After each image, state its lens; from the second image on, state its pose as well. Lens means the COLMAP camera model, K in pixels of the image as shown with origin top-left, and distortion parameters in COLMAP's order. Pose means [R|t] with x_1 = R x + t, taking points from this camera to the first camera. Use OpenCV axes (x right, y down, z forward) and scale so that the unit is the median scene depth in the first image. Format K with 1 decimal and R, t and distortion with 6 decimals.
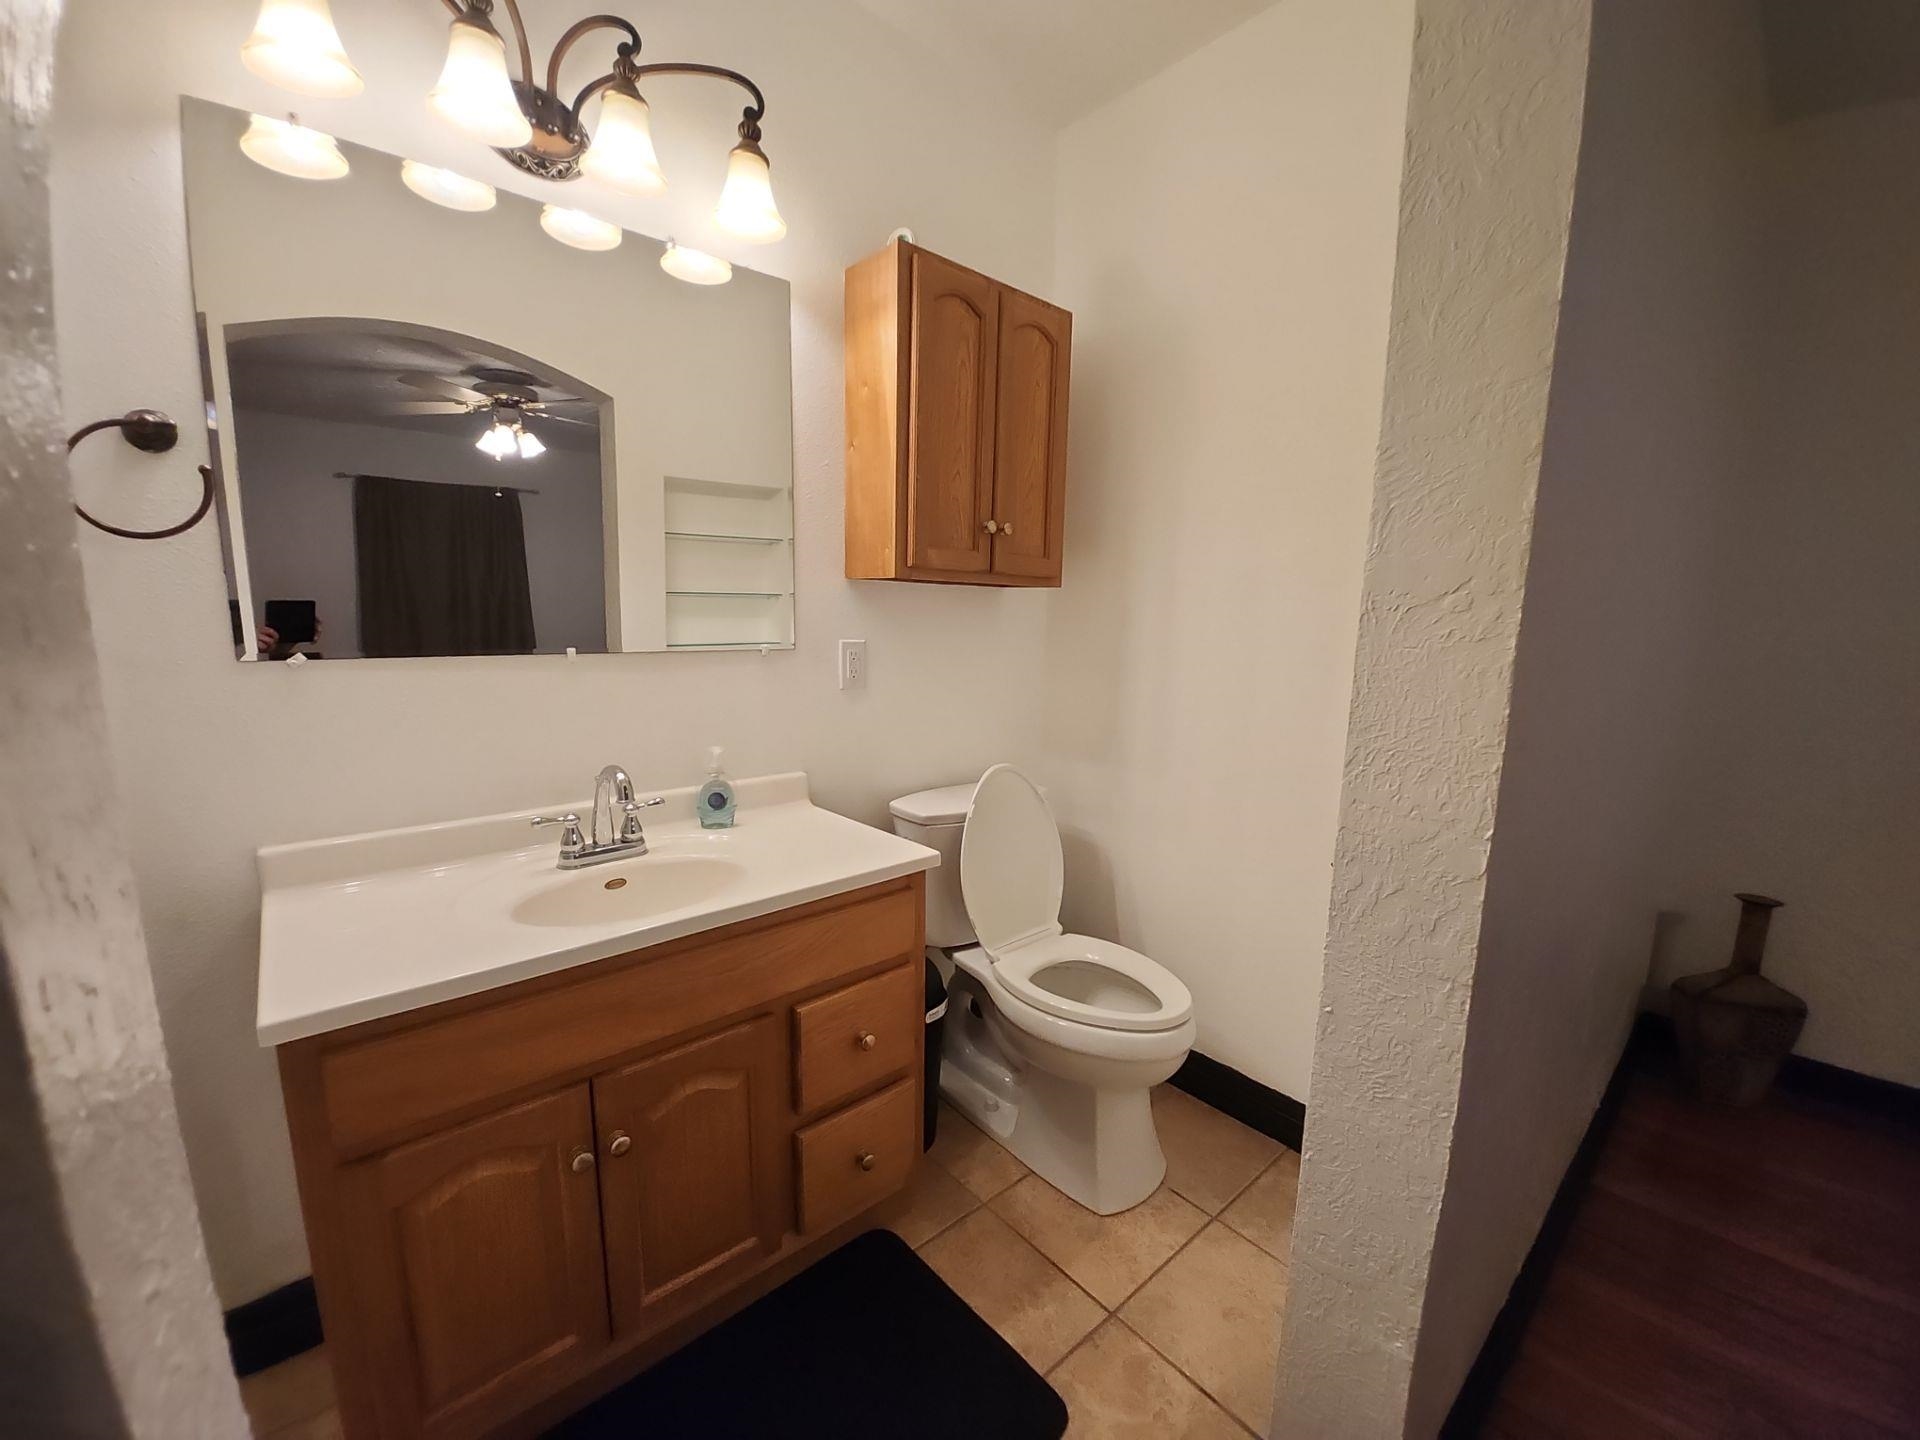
lens RADIAL K [[774.8, 0, 960.0], [0, 774.8, 720.0], [0, 0, 1]] dist [-0.000256, -0.010085]
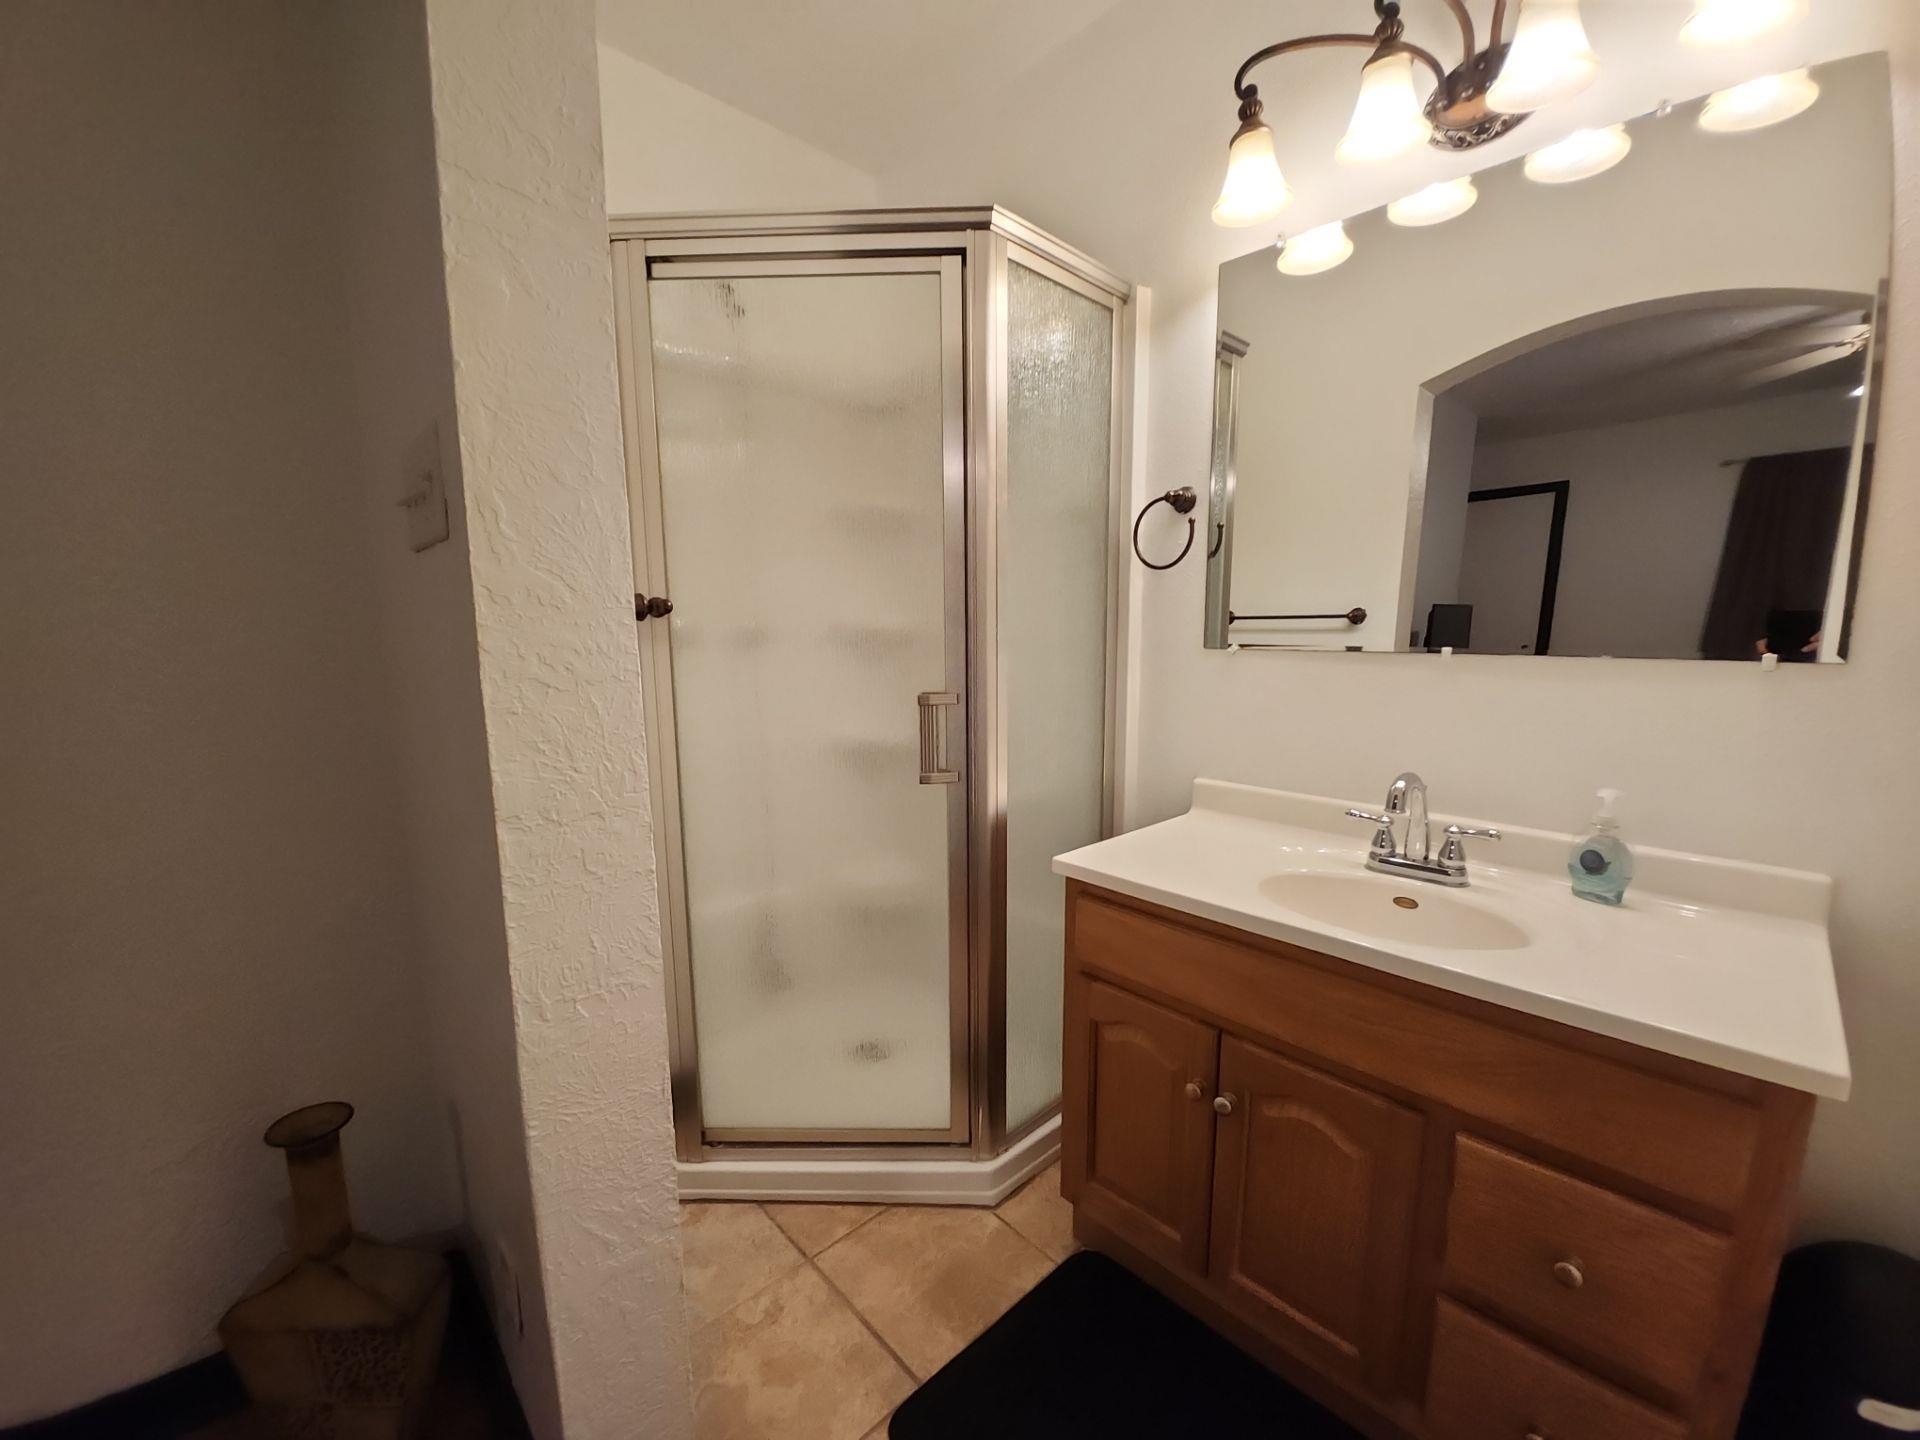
lens RADIAL K [[774.8, 0, 960.0], [0, 774.8, 720.0], [0, 0, 1]] dist [-0.000256, -0.010085]
pose [[0.016576, 0.109158, -0.993886, 0.441168], [-0.130458, 0.985761, 0.106090, -0.030914], [0.991315, 0.127902, 0.030580, 0.427555]]
